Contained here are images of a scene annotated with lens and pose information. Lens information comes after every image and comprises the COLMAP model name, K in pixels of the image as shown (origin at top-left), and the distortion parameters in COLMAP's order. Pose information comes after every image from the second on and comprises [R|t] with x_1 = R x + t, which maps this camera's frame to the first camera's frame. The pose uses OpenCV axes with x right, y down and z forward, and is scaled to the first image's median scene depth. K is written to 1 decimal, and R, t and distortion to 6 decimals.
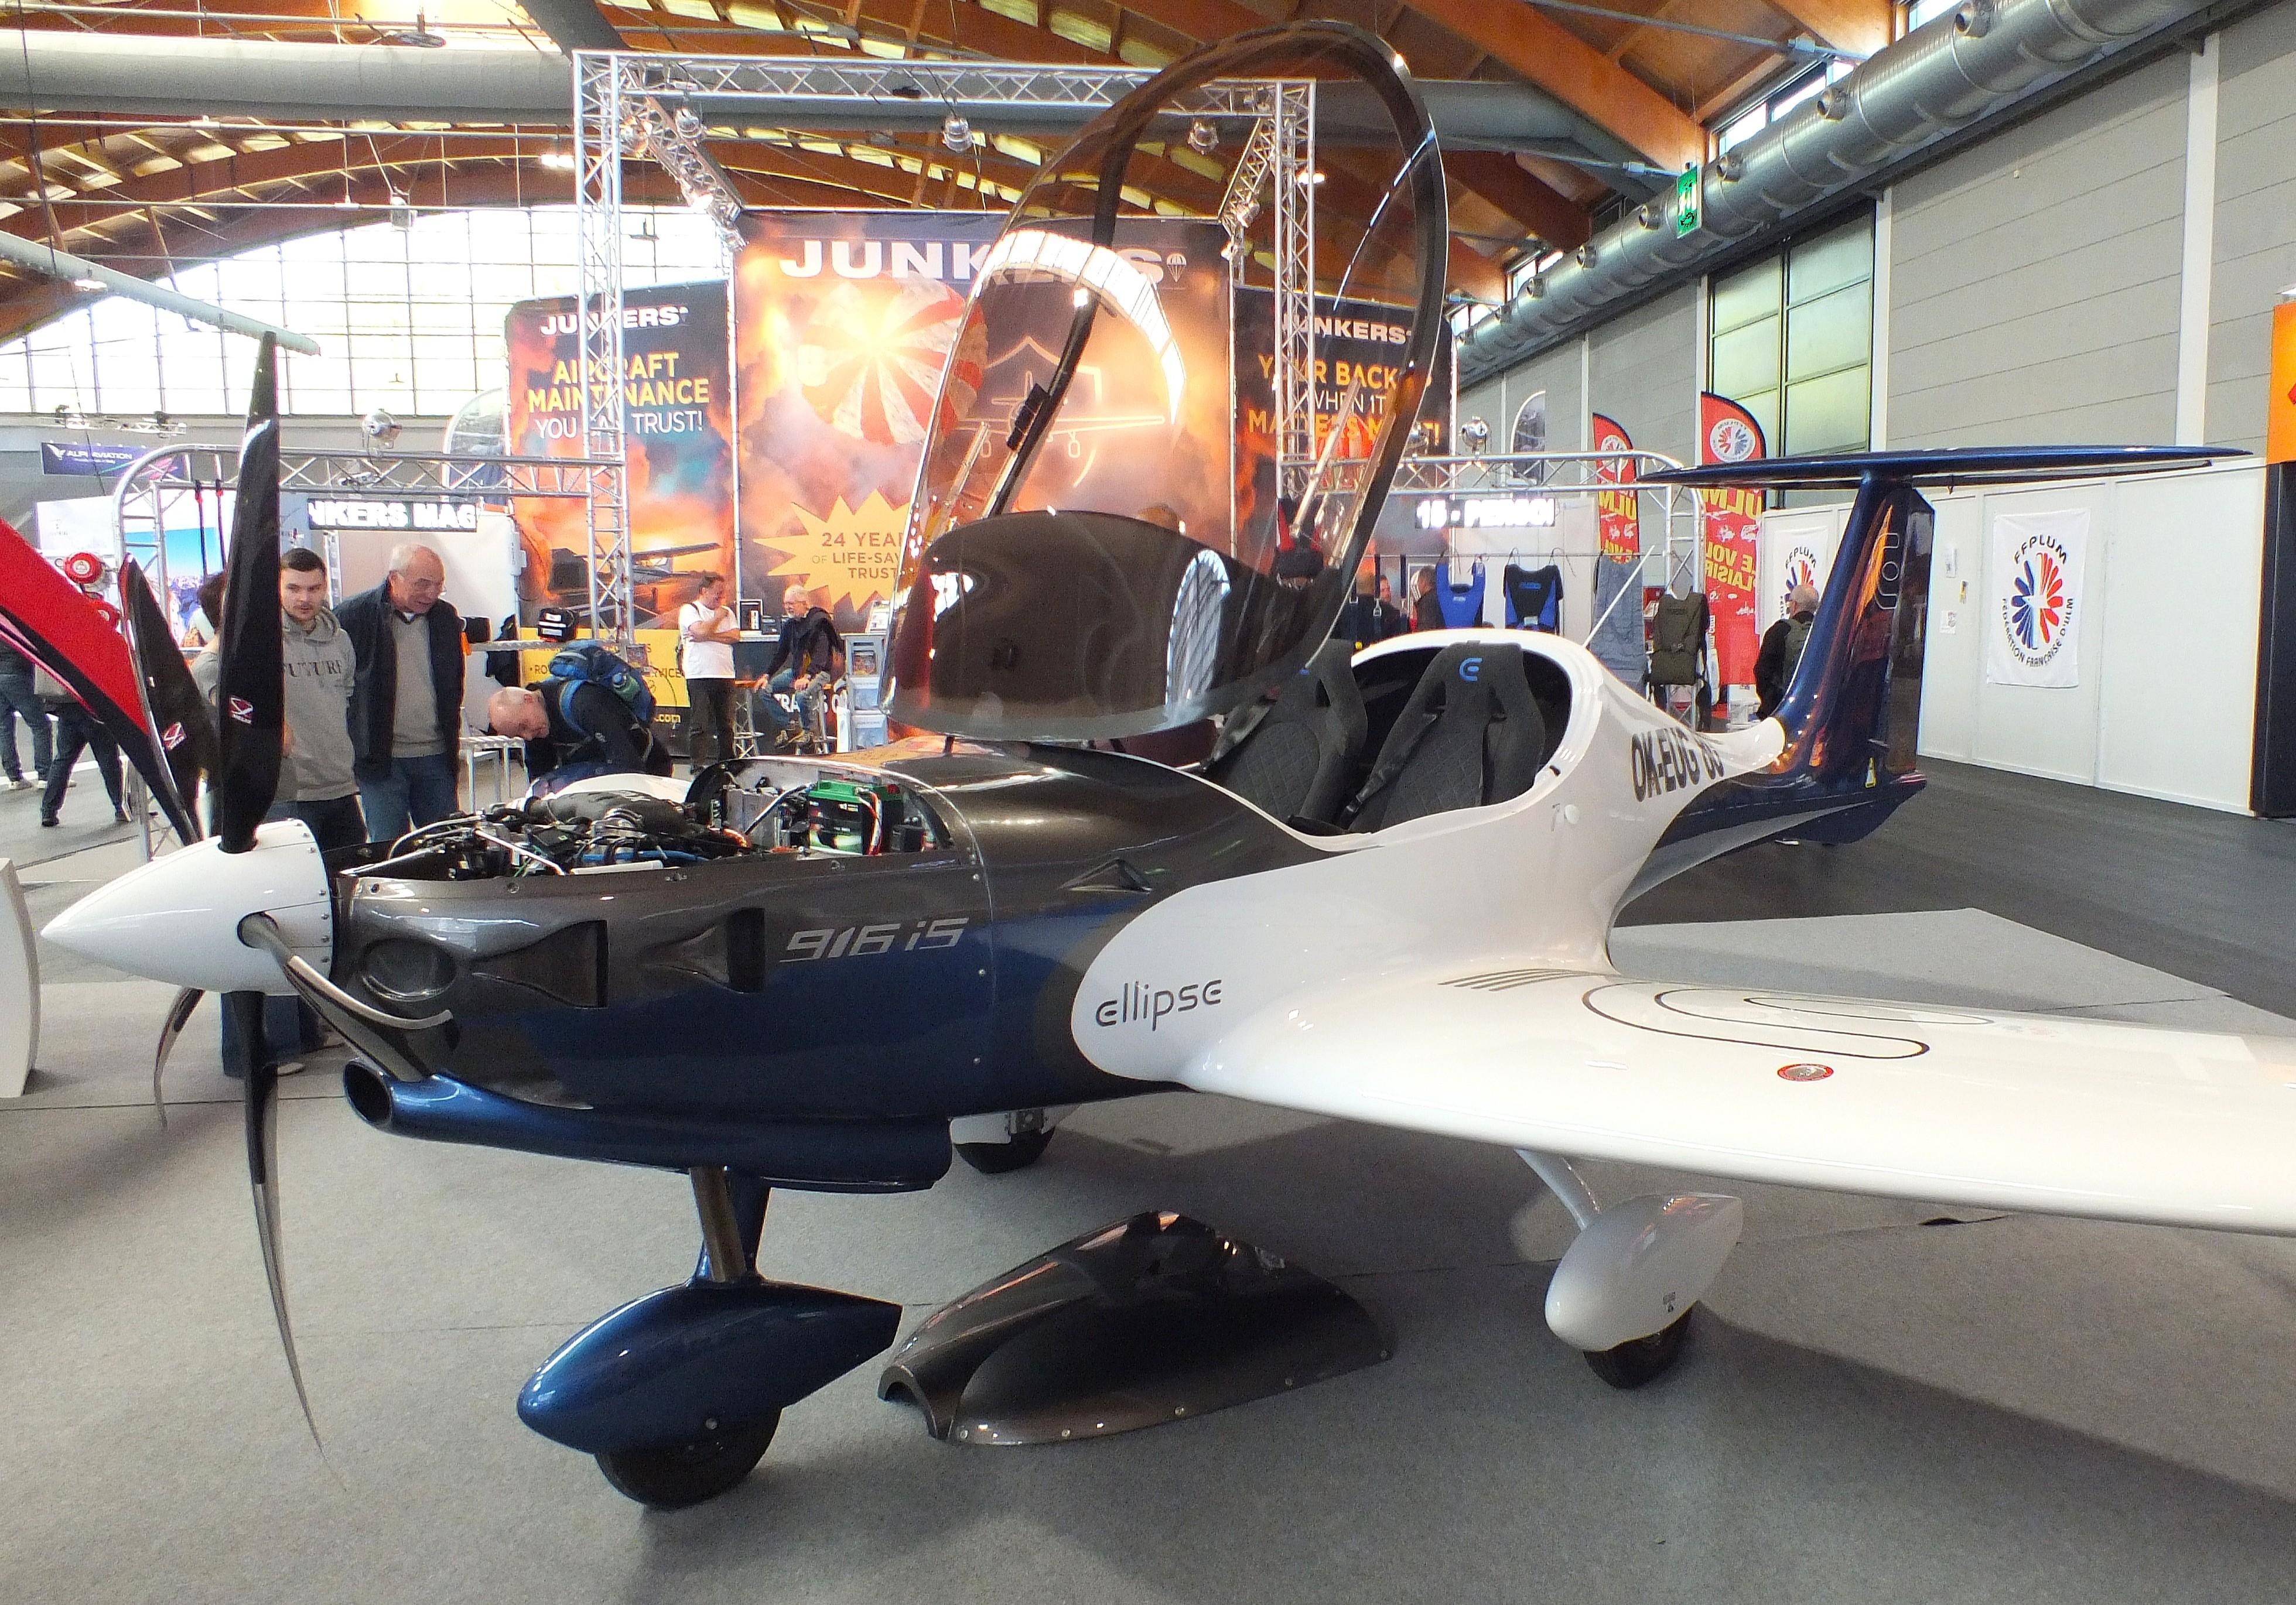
lens RADIAL K [[1766.0, 0, 1146.3], [0, 1766.0, 750.2], [0, 0, 1]] dist [-0.116214, 0.106433]
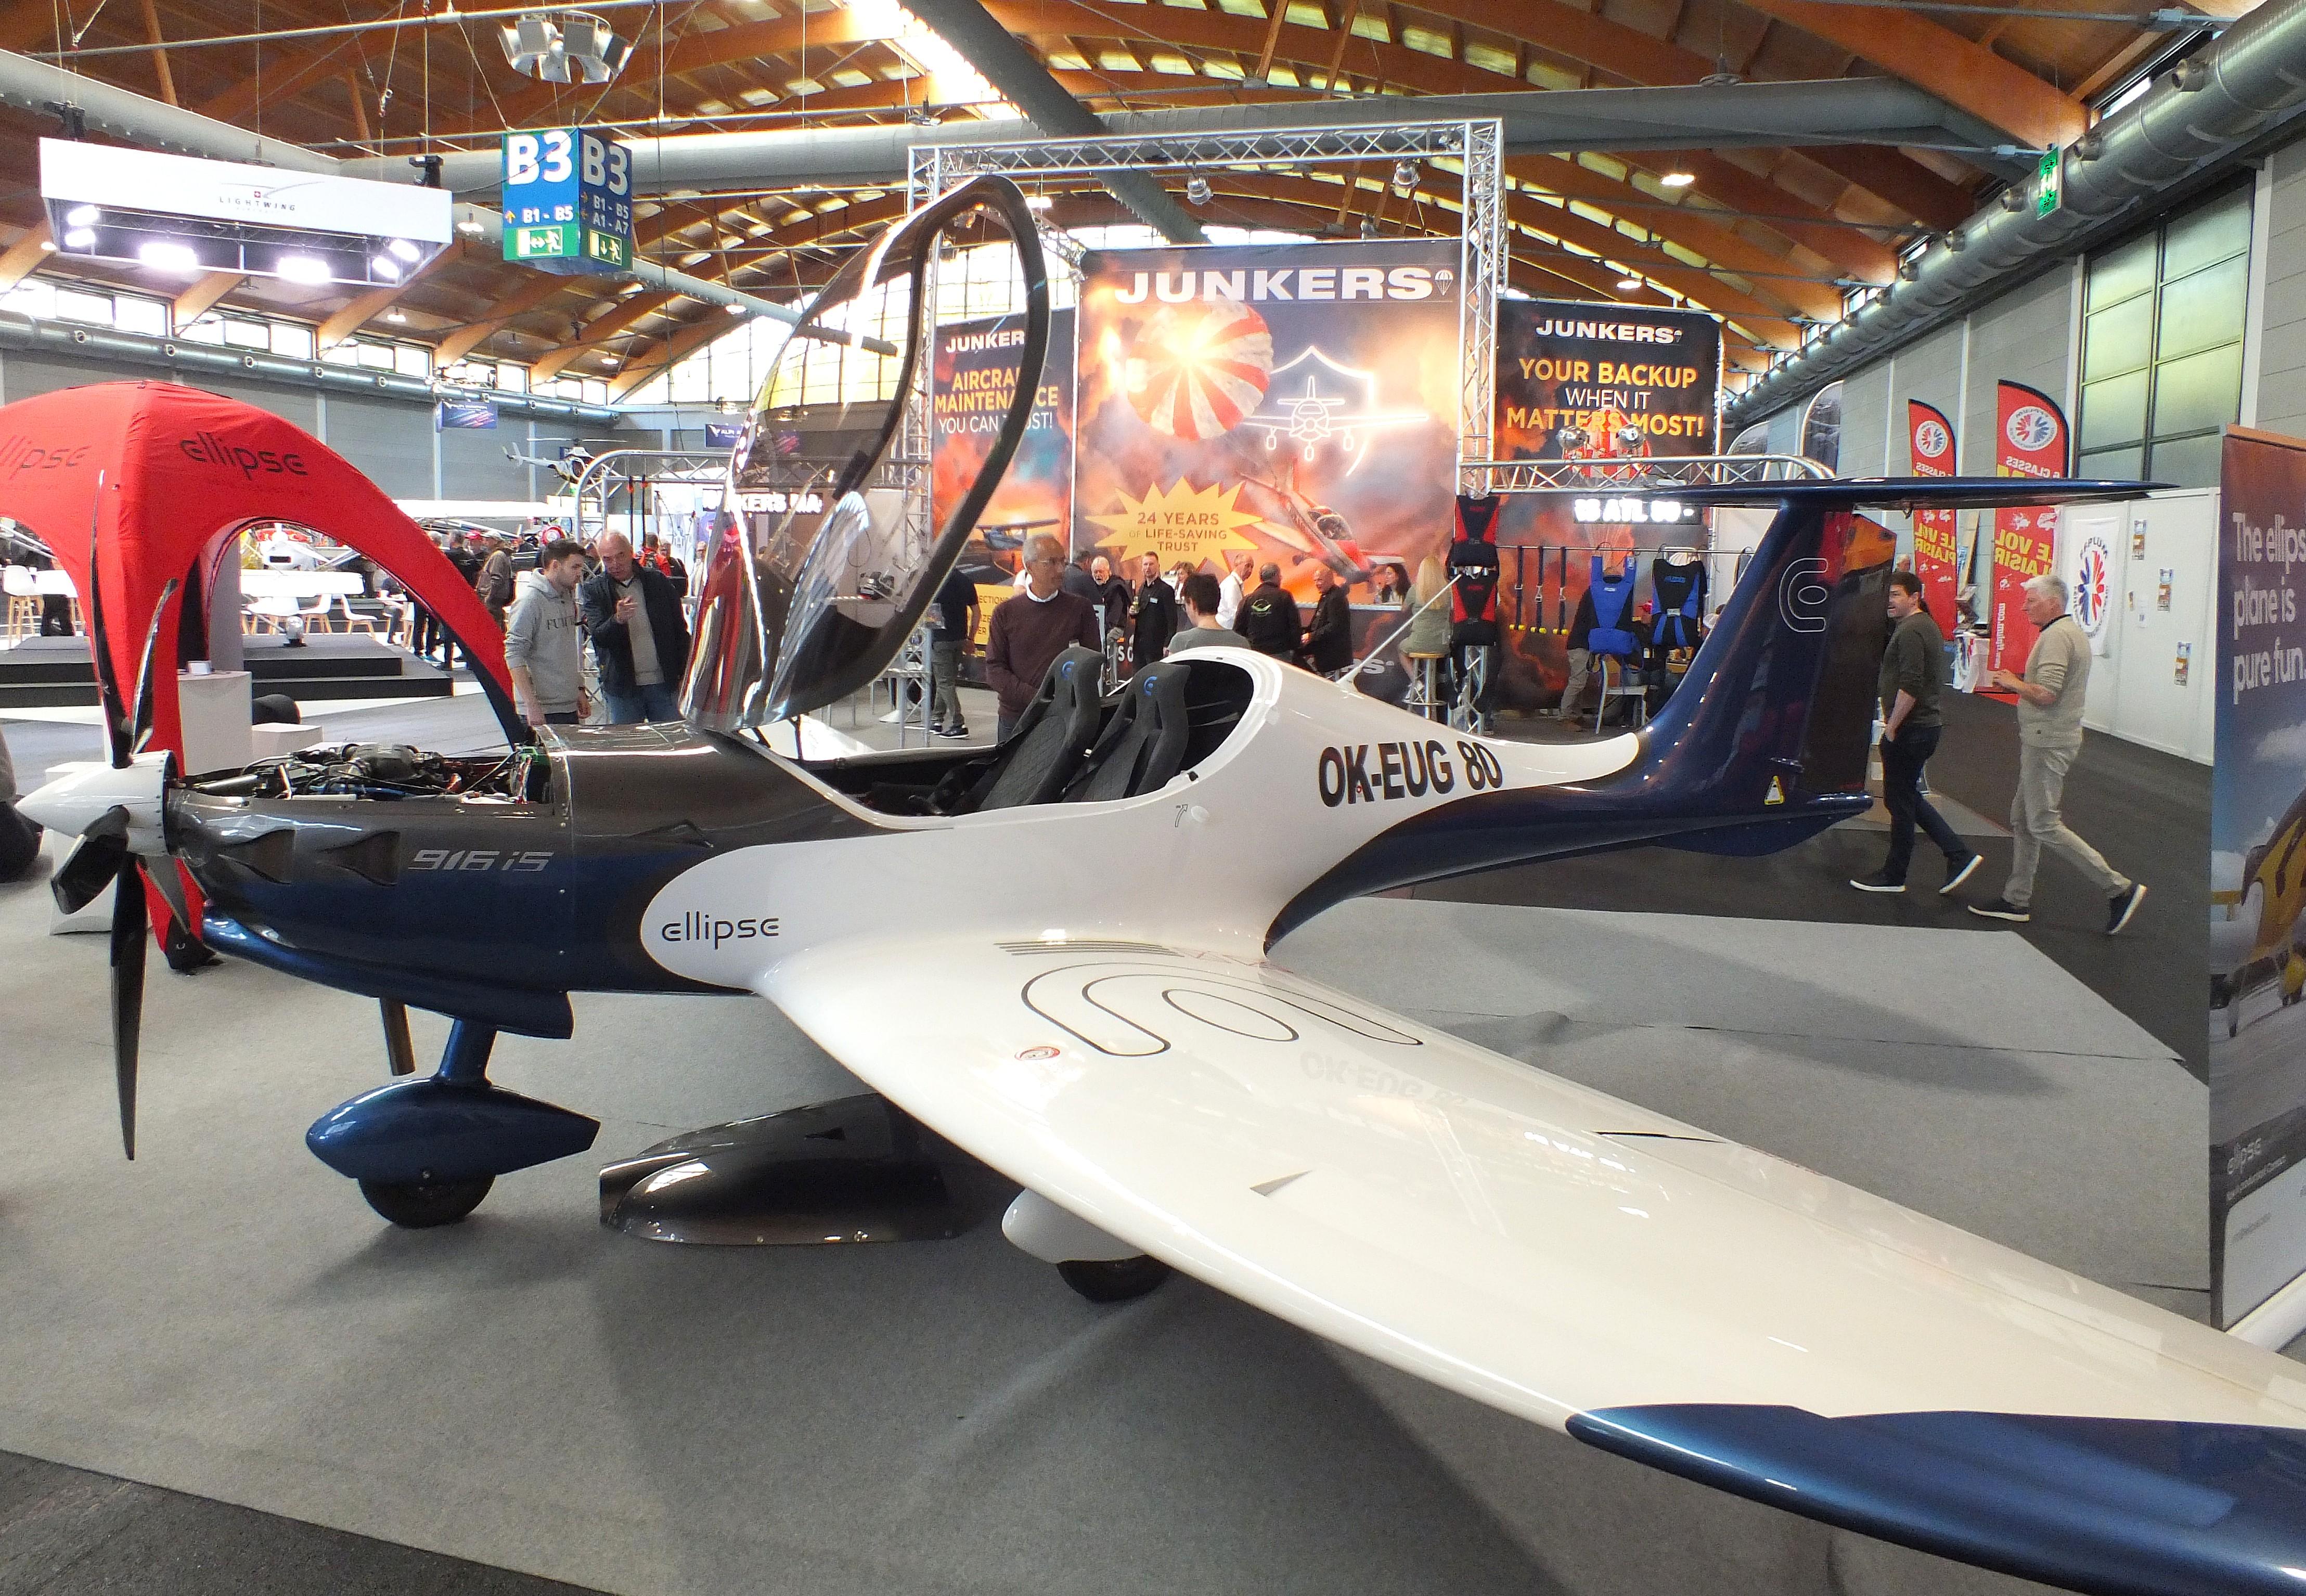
lens RADIAL K [[1555.2, 0, 1073.9], [0, 1555.2, 595.9], [0, 0, 1]] dist [-0.107007, 0.065988]
pose [[0.915235, 0.034846, -0.401410, 0.205237], [-0.054162, 0.997851, -0.036870, -0.023886], [0.399263, 0.055486, 0.915156, 0.002025]]
